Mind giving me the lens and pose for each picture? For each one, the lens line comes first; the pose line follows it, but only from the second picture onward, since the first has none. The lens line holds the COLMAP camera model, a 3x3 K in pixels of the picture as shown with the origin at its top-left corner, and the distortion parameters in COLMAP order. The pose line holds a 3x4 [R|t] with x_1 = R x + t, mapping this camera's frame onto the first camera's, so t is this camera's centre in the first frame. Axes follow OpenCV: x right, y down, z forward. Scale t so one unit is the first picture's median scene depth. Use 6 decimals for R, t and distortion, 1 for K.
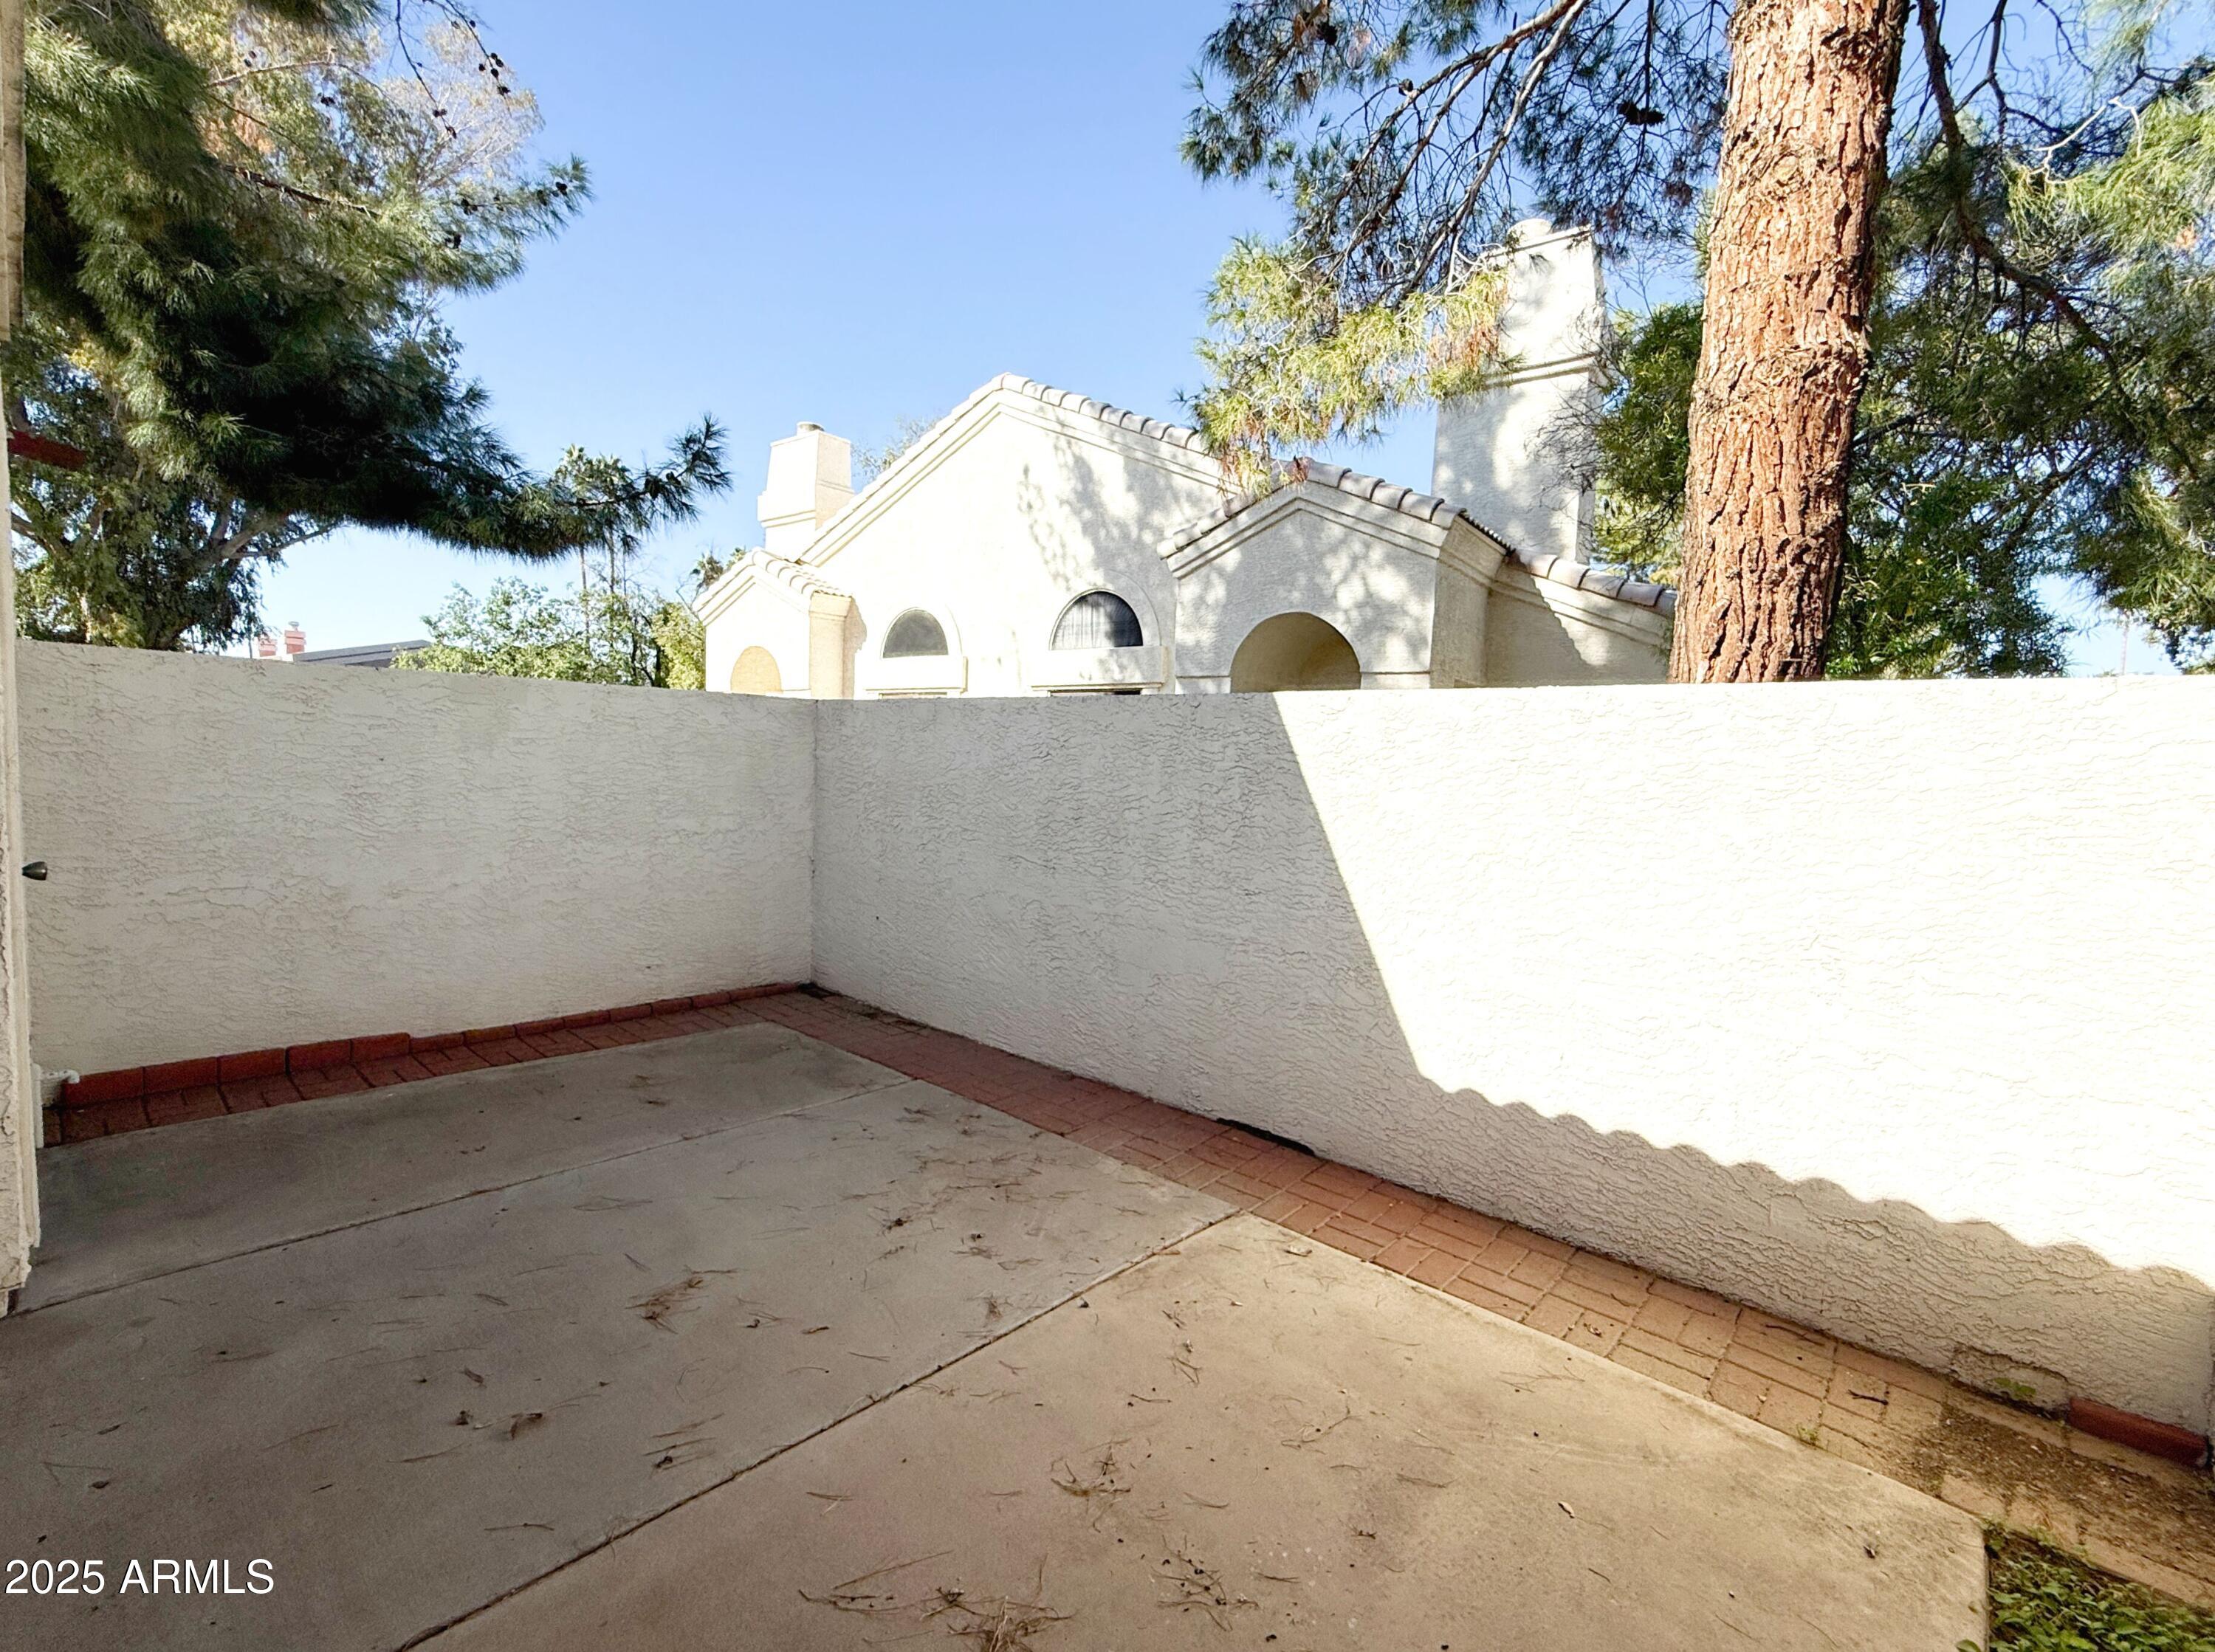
lens RADIAL K [[943.9, 0, 1099.2], [0, 943.9, 824.4], [0, 0, 1]] dist [-0.001538, -0.000023]
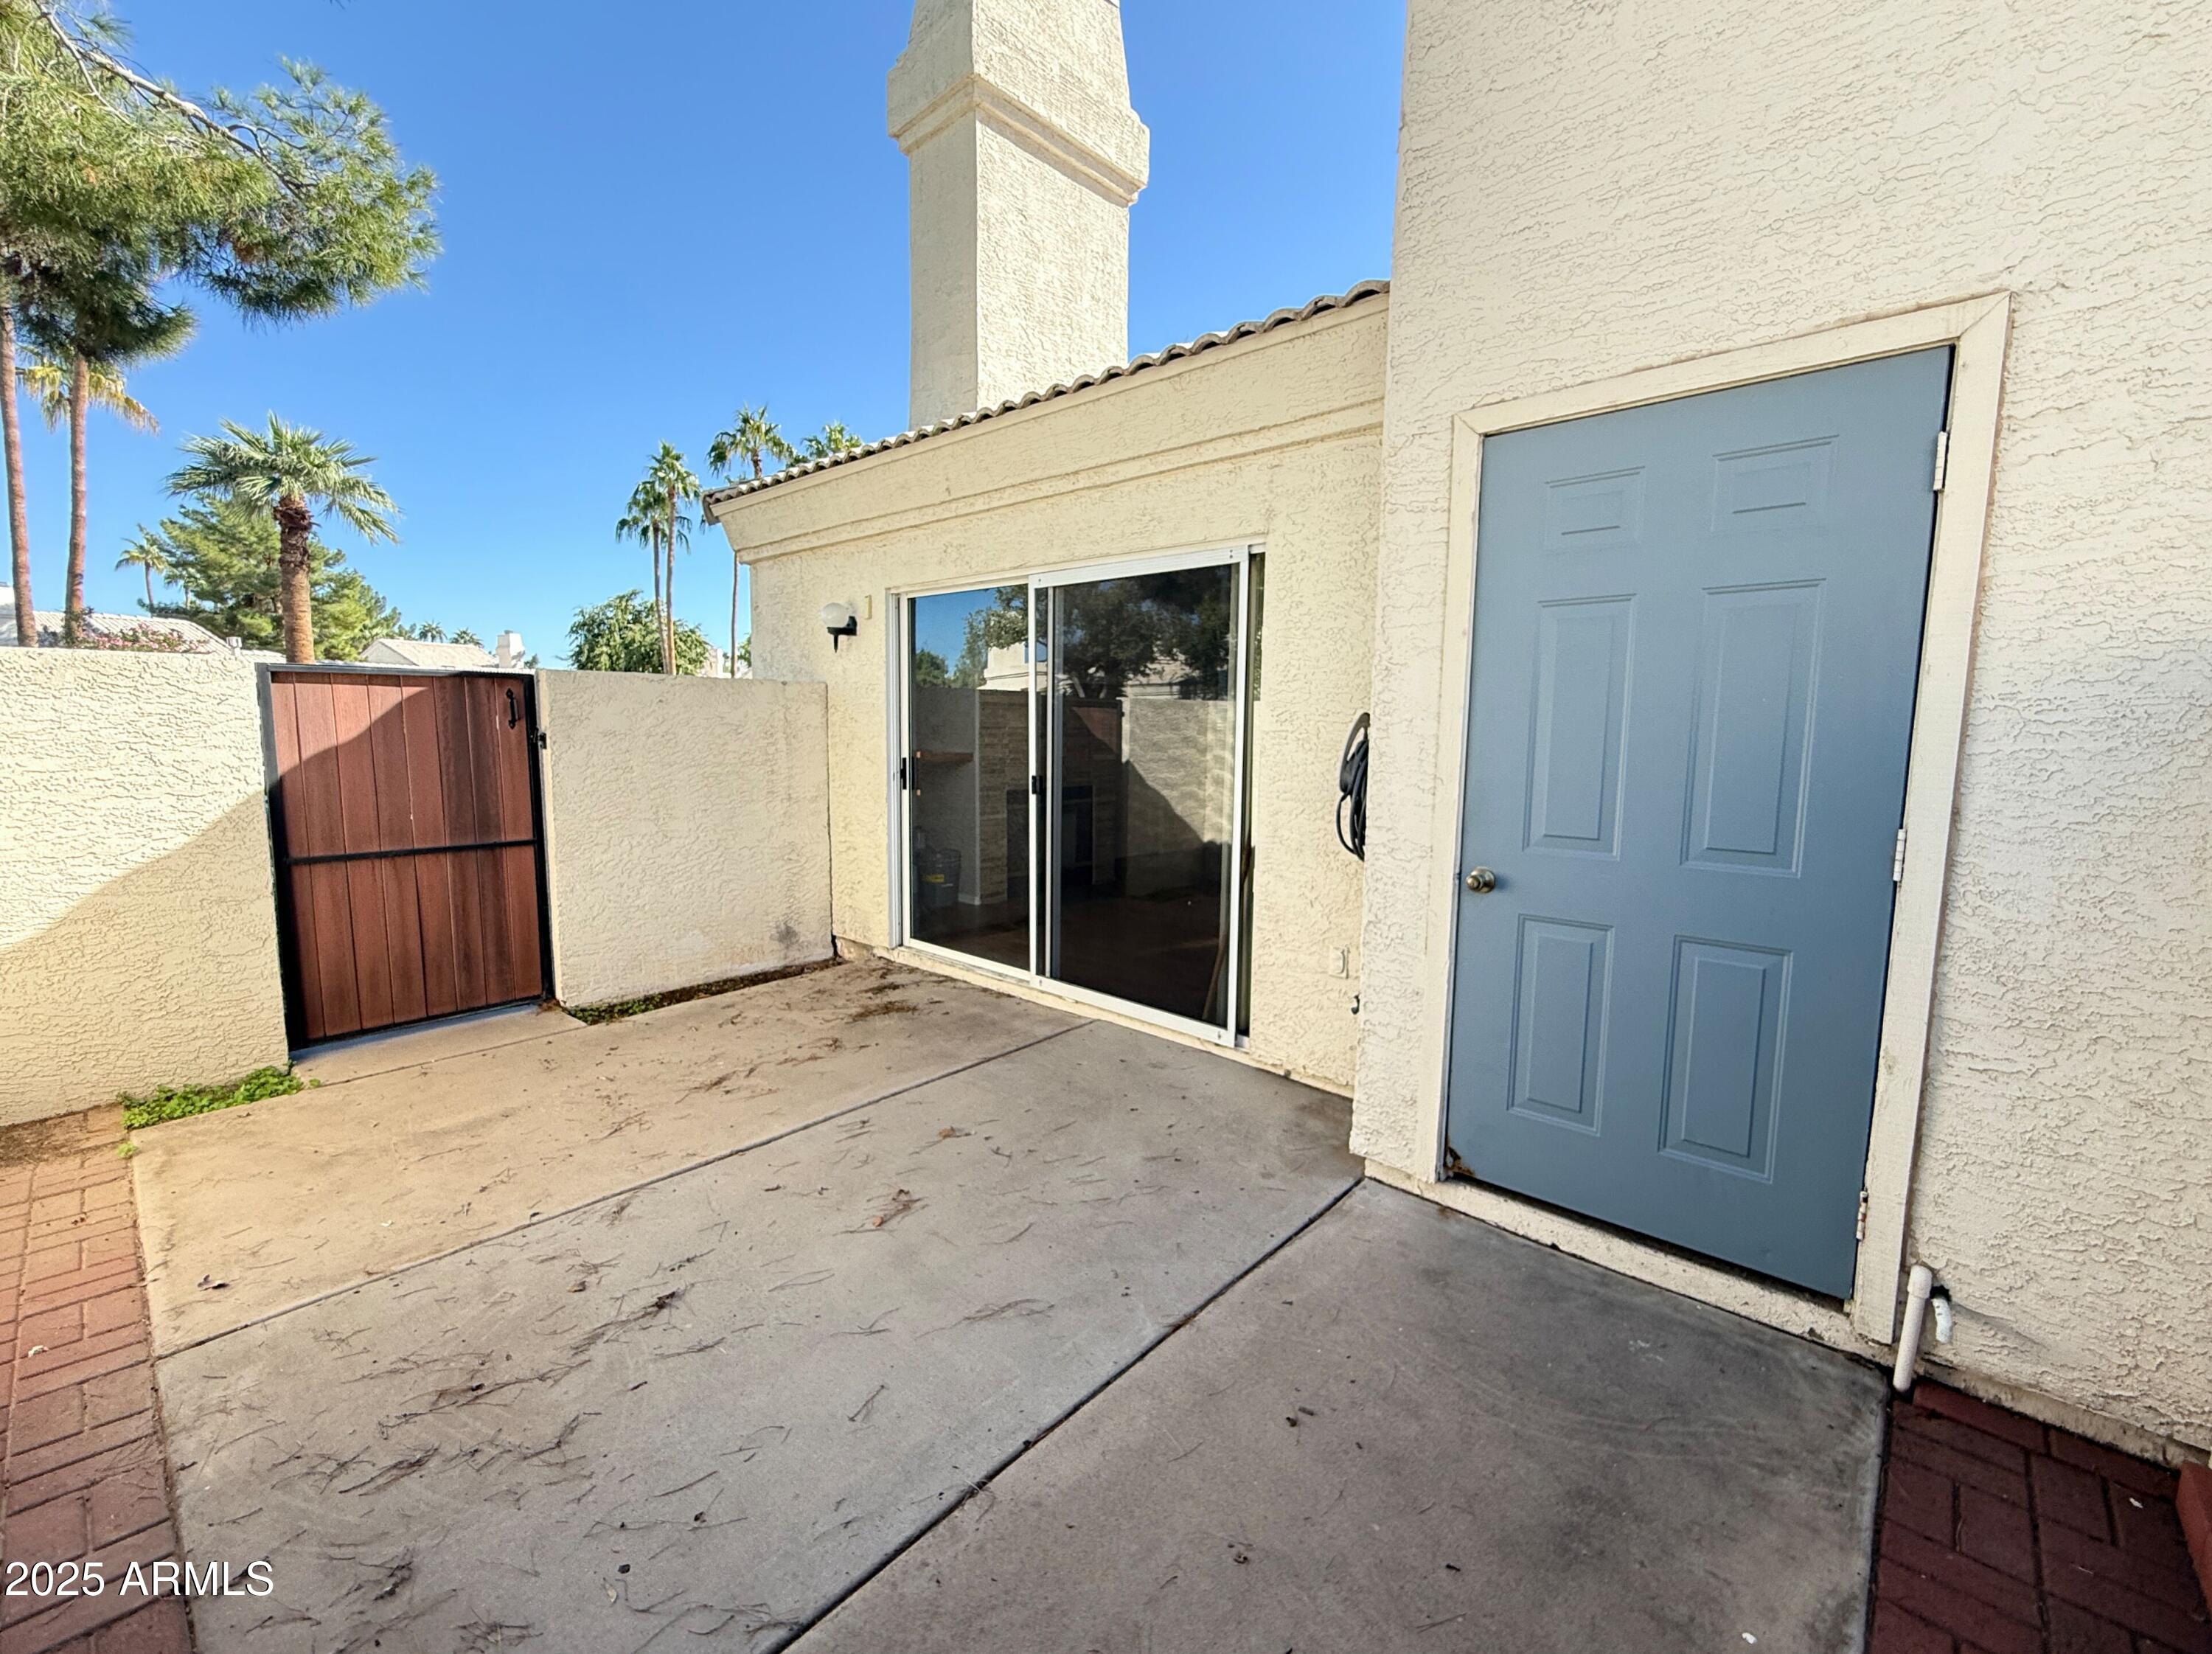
lens RADIAL K [[942.8, 0, 1097.7], [0, 942.8, 825.4], [0, 0, 1]] dist [-0.001538, -0.000023]
pose [[-0.998793, -0.048408, 0.008337, -0.672024], [-0.046119, 0.982576, 0.180046, -0.182198], [-0.016907, 0.179445, -0.983623, 2.001524]]
